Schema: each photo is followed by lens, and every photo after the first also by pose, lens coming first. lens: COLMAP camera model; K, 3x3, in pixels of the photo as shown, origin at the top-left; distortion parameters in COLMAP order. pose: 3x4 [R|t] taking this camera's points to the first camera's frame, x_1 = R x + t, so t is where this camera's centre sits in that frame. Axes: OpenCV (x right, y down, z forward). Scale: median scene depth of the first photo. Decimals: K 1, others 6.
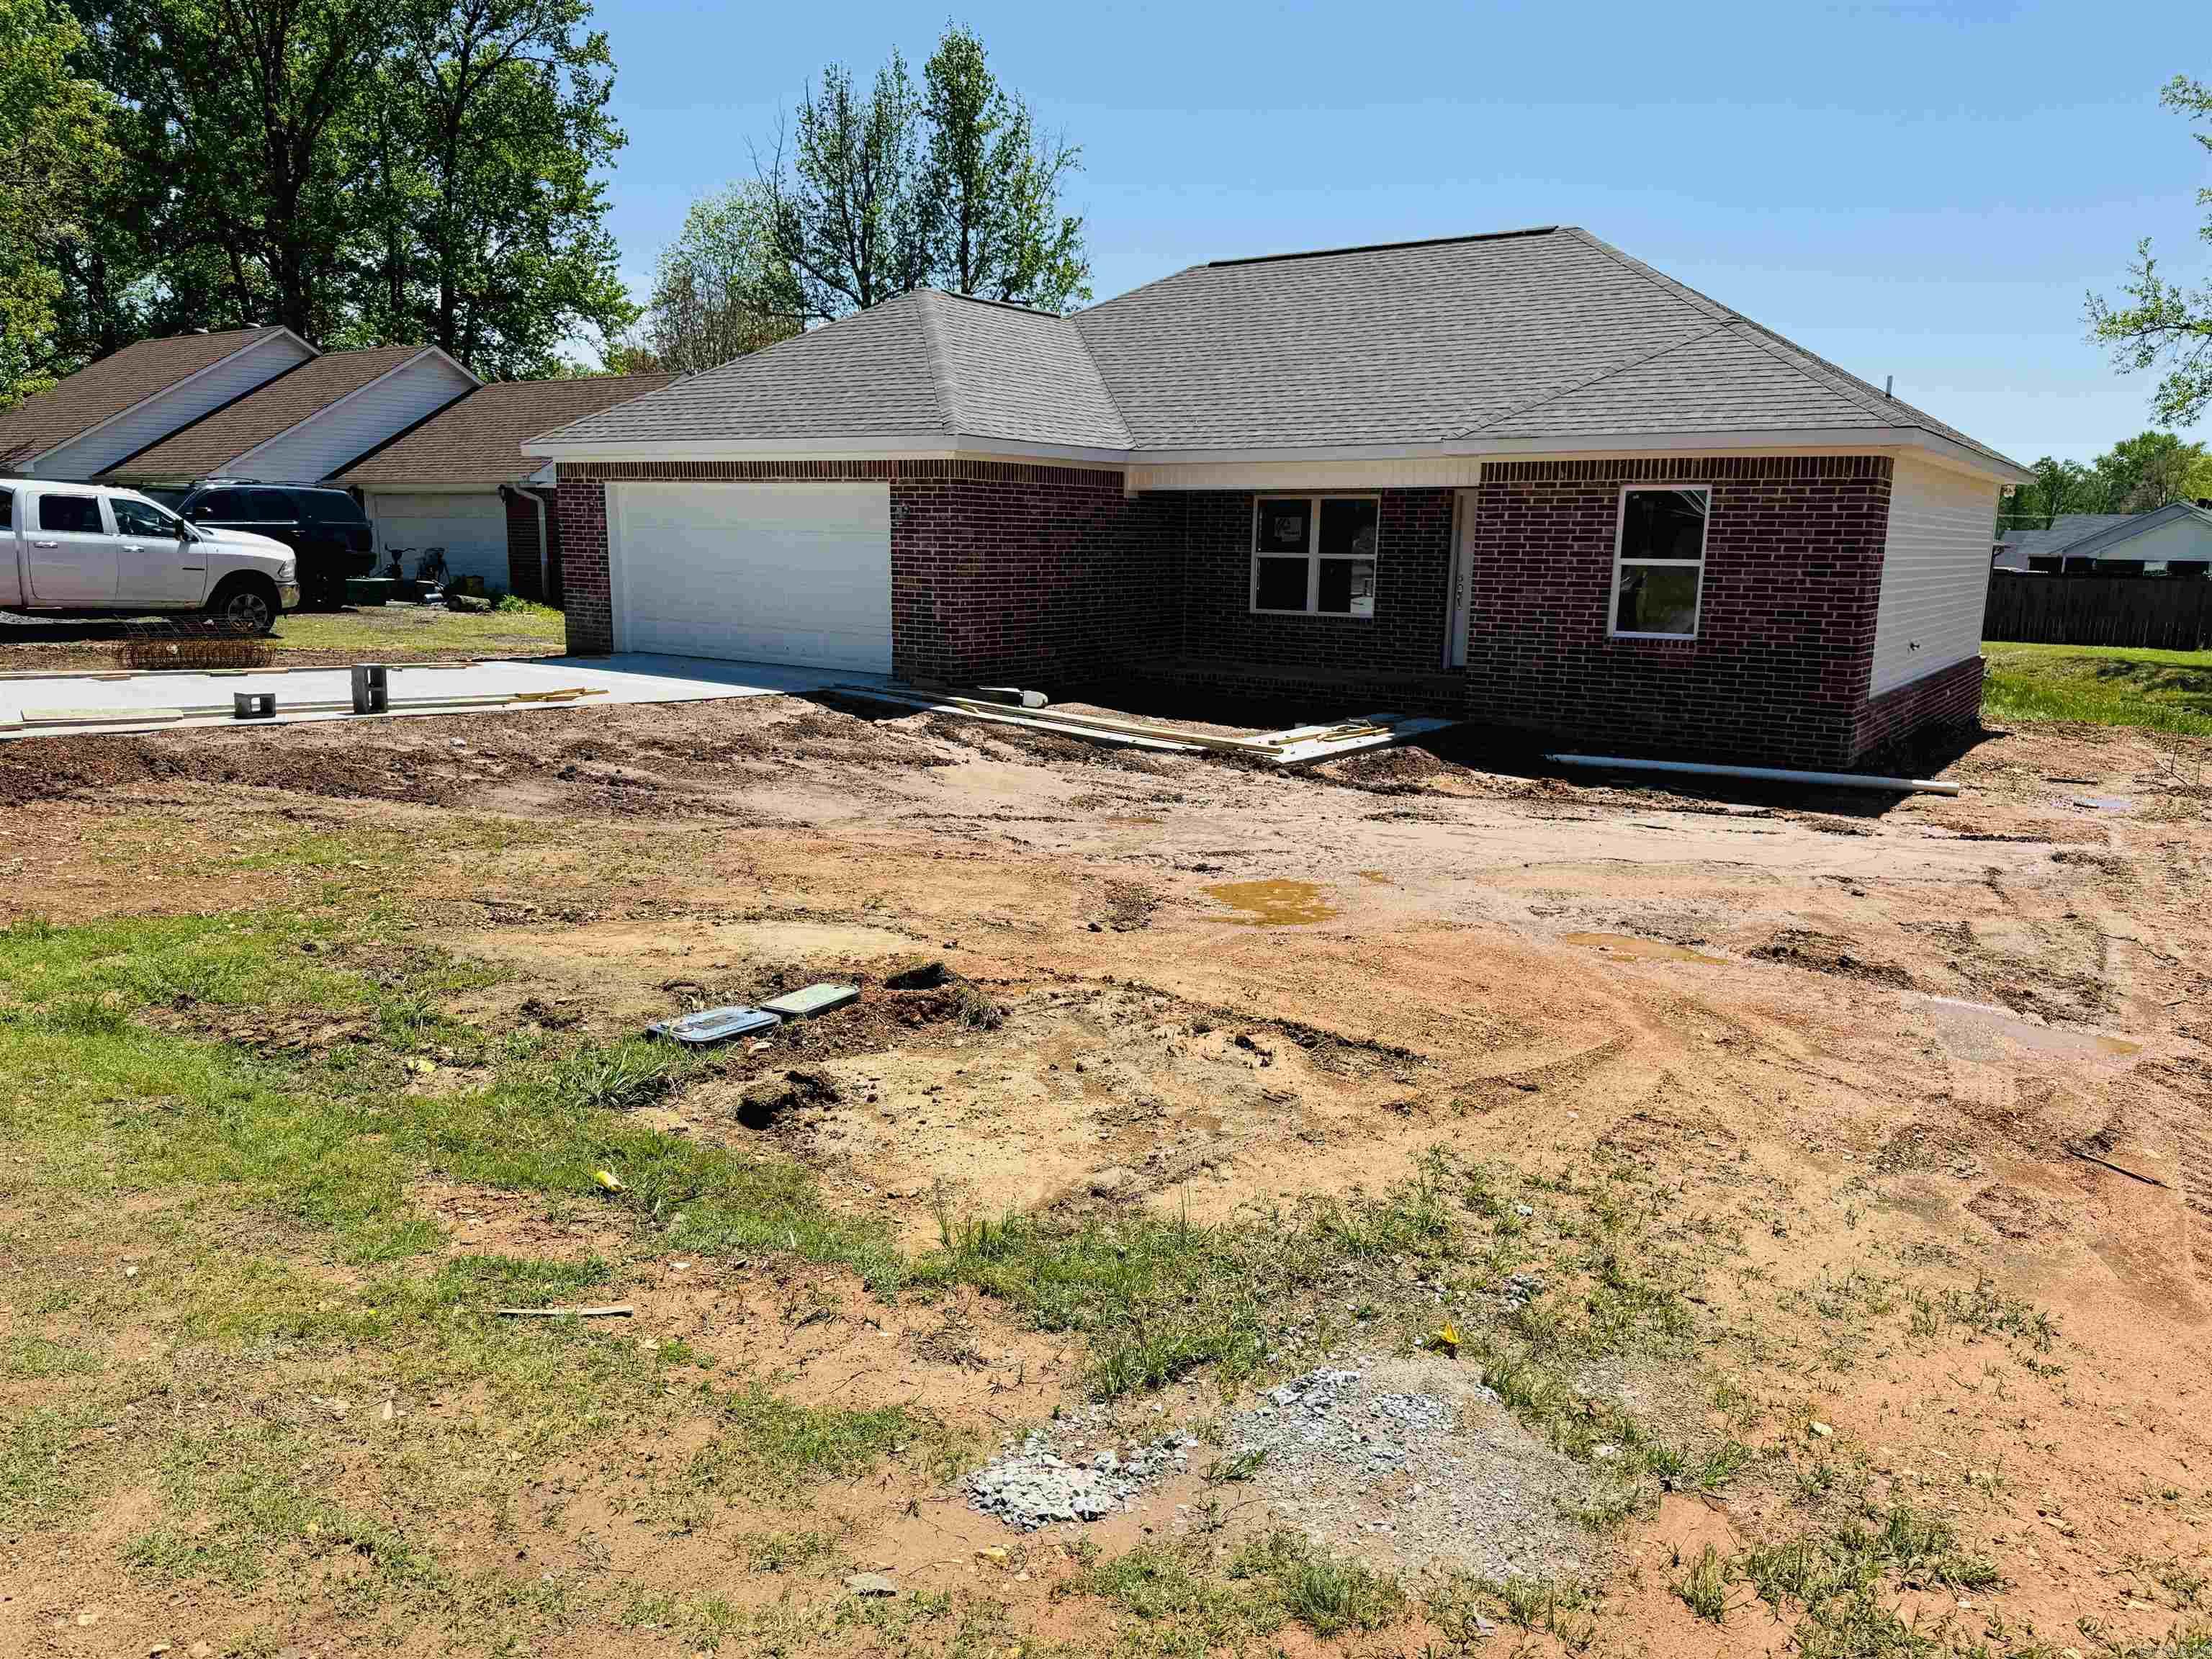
lens RADIAL K [[1529.2, 0, 1104.8], [0, 1529.2, 812.2], [0, 0, 1]] dist [0.036936, -0.026533]
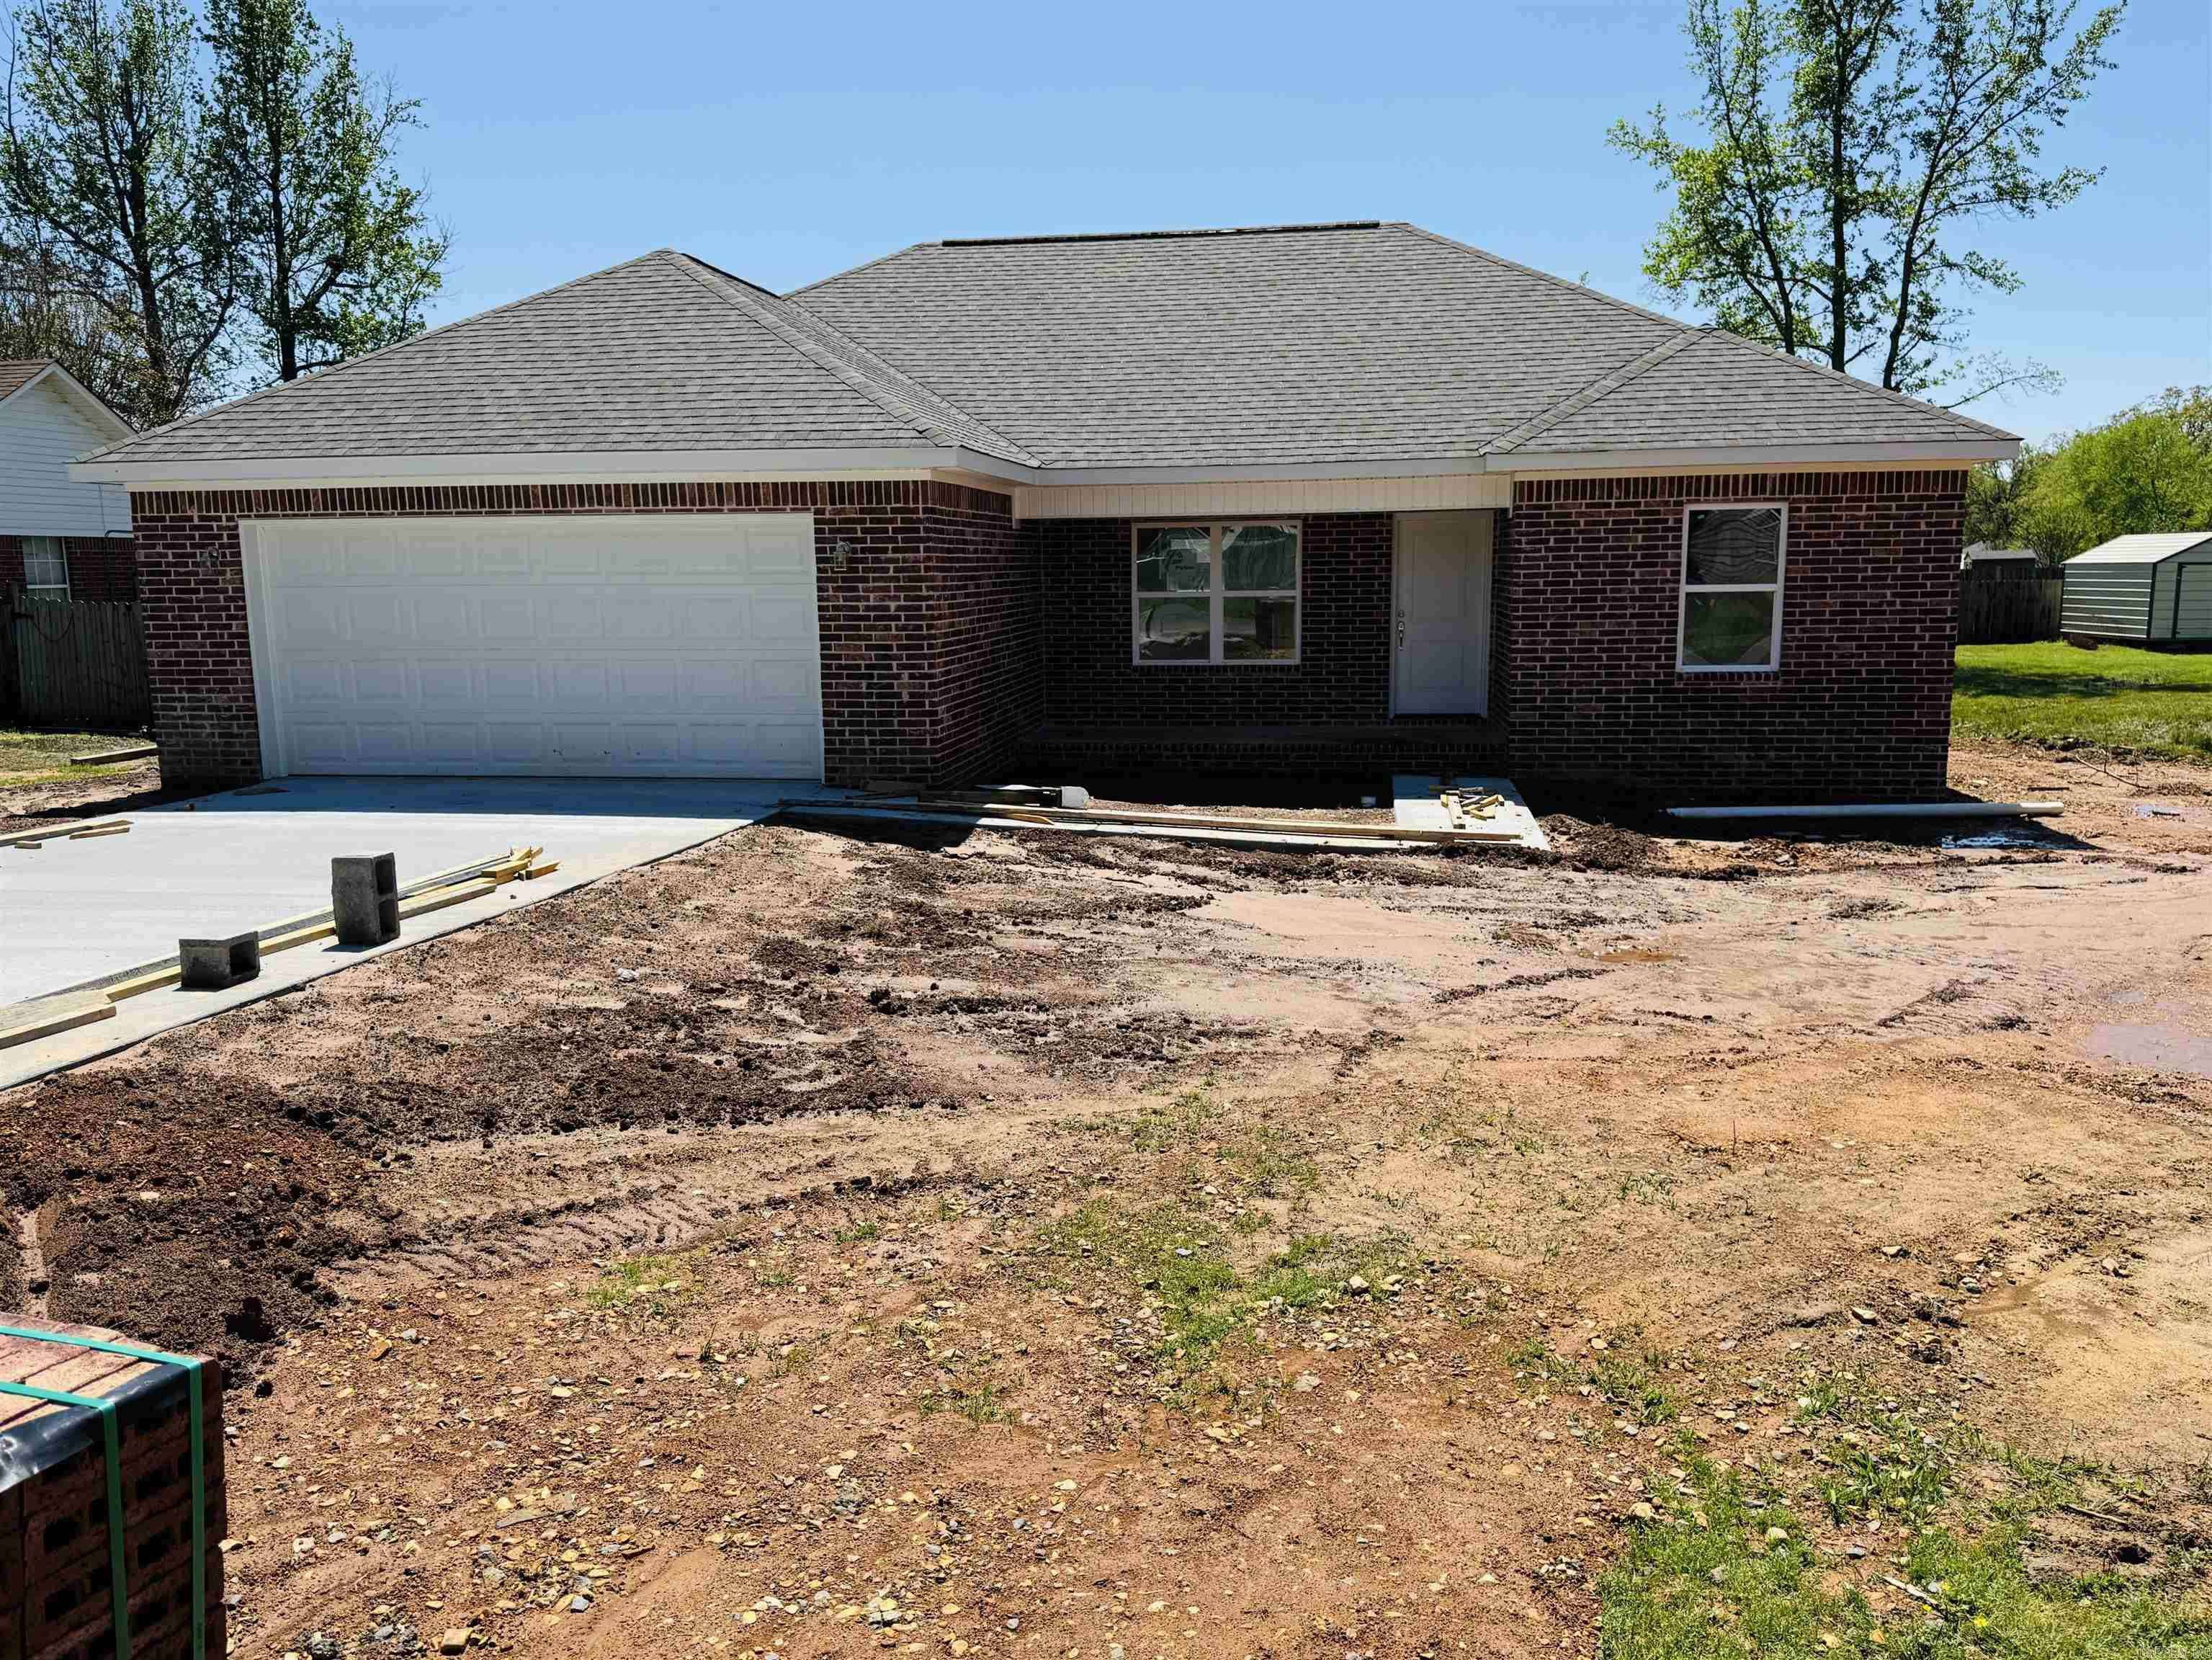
lens RADIAL K [[1625.8, 0, 1110.0], [0, 1625.8, 851.7], [0, 0, 1]] dist [0.019338, -0.007154]
pose [[0.896655, -0.104184, 0.430297, -0.389132], [0.106028, 0.994167, 0.019767, -0.063466], [-0.429846, 0.027900, 0.902471, 0.281673]]
